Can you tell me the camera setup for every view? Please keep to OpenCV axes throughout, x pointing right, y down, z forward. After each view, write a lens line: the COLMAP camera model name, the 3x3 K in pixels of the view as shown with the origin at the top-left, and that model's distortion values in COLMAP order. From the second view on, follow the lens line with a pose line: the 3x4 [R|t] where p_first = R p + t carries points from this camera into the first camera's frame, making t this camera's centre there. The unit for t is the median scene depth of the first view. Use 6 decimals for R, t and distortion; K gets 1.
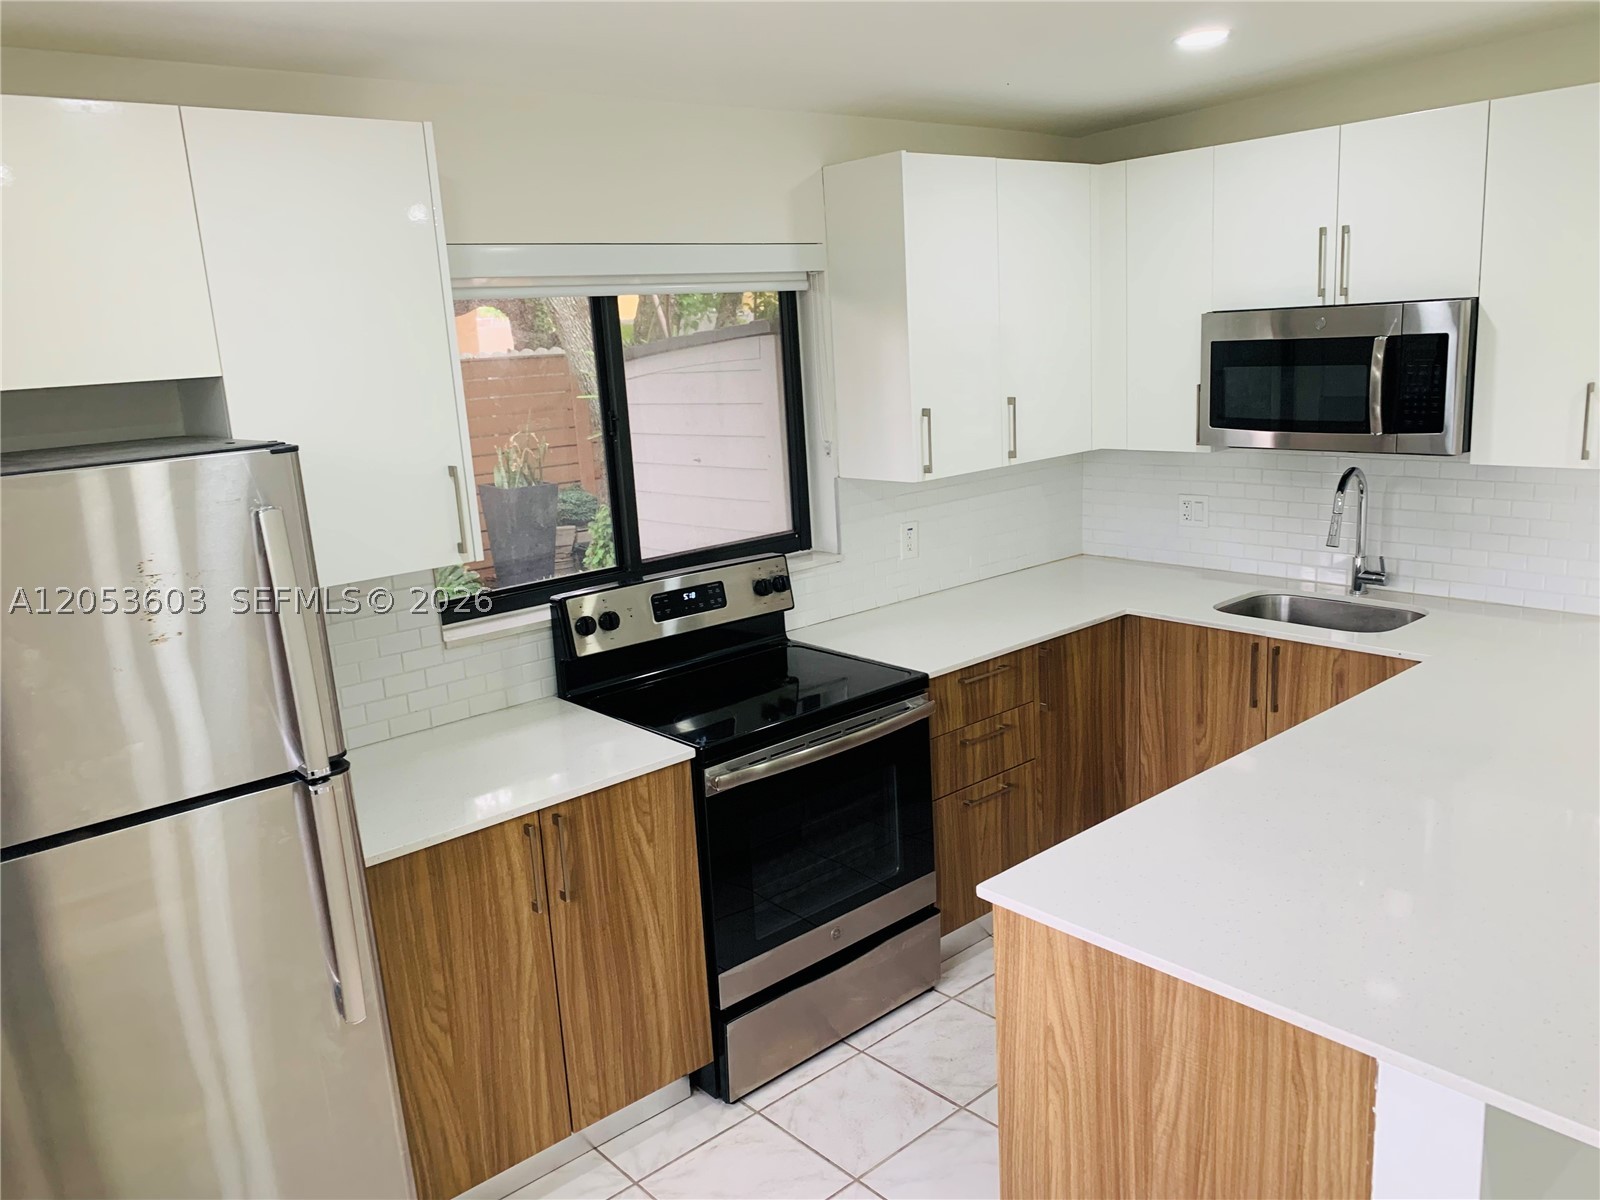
lens RADIAL K [[1204.3, 0, 800.0], [0, 1204.3, 600.0], [0, 0, 1]] dist [0.078812, -0.122095]
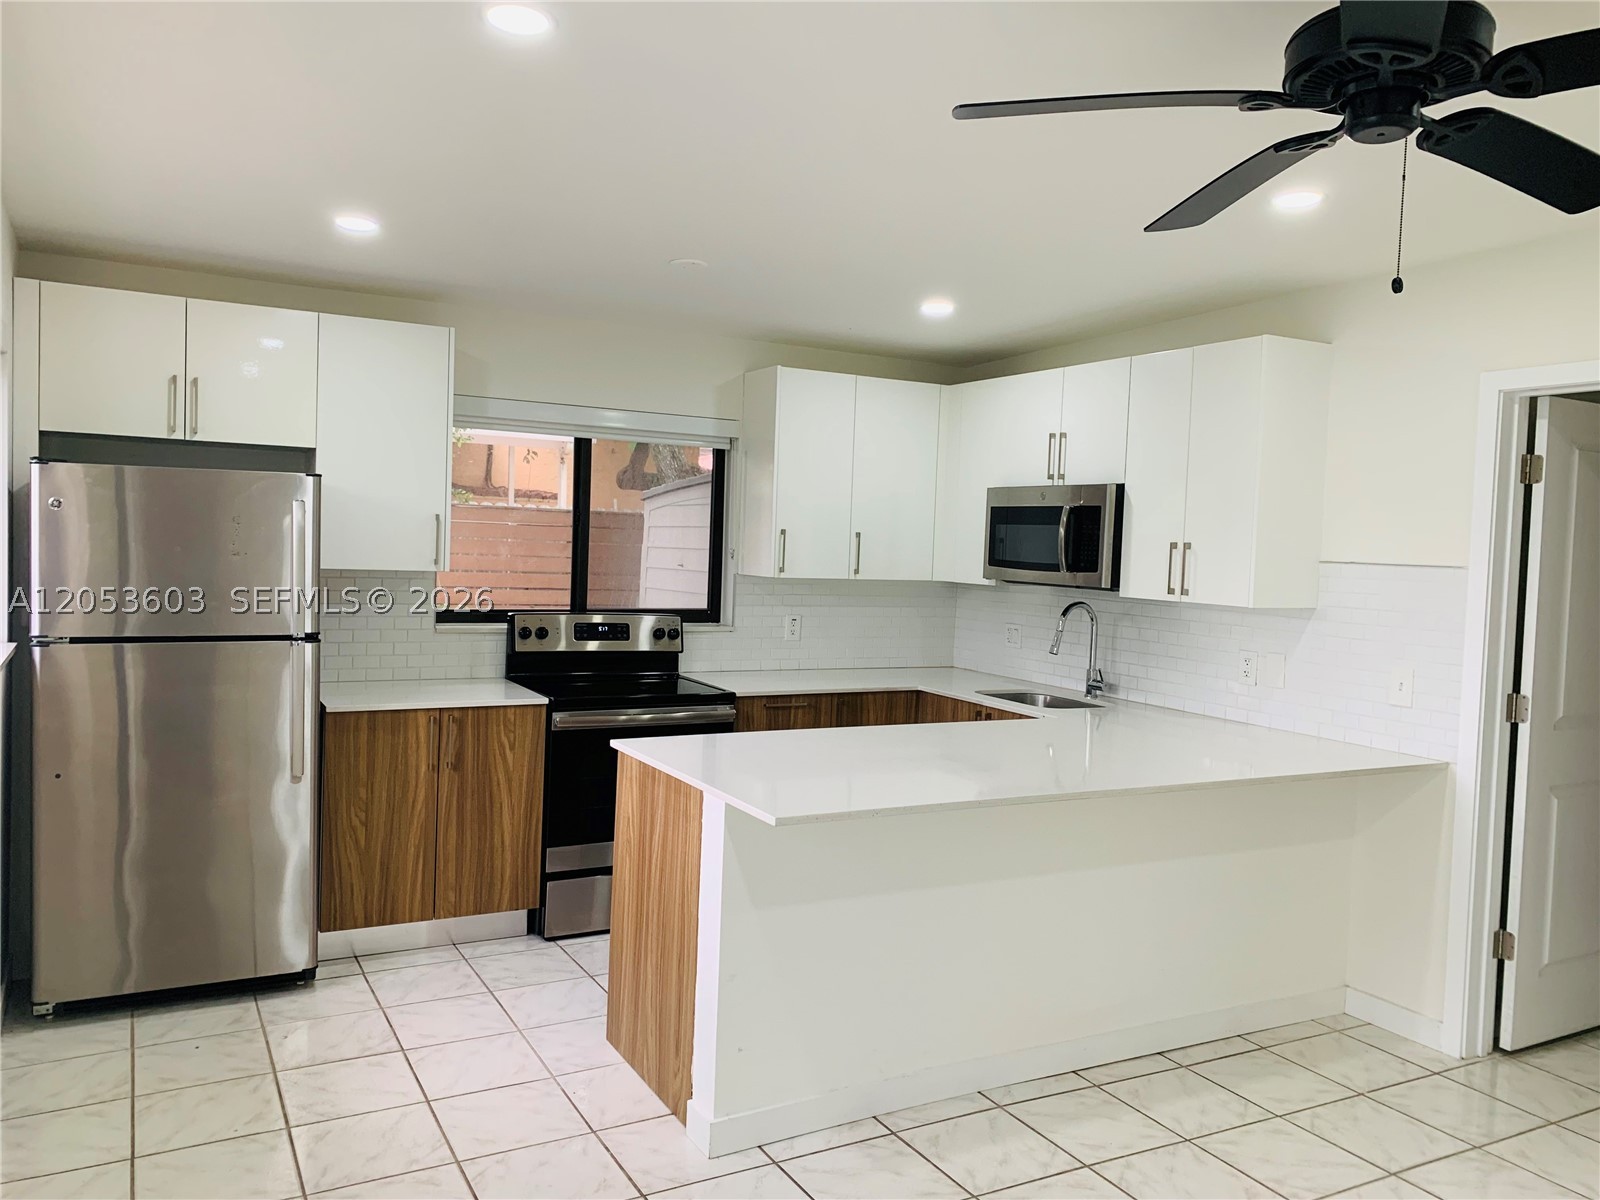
lens RADIAL K [[1204.3, 0, 800.0], [0, 1204.3, 600.0], [0, 0, 1]] dist [0.078812, -0.122095]
pose [[0.972297, 0.106242, -0.208208, 0.497708], [-0.139343, 0.978609, -0.151356, 0.168198], [0.187674, 0.176175, 0.966303, -0.475852]]
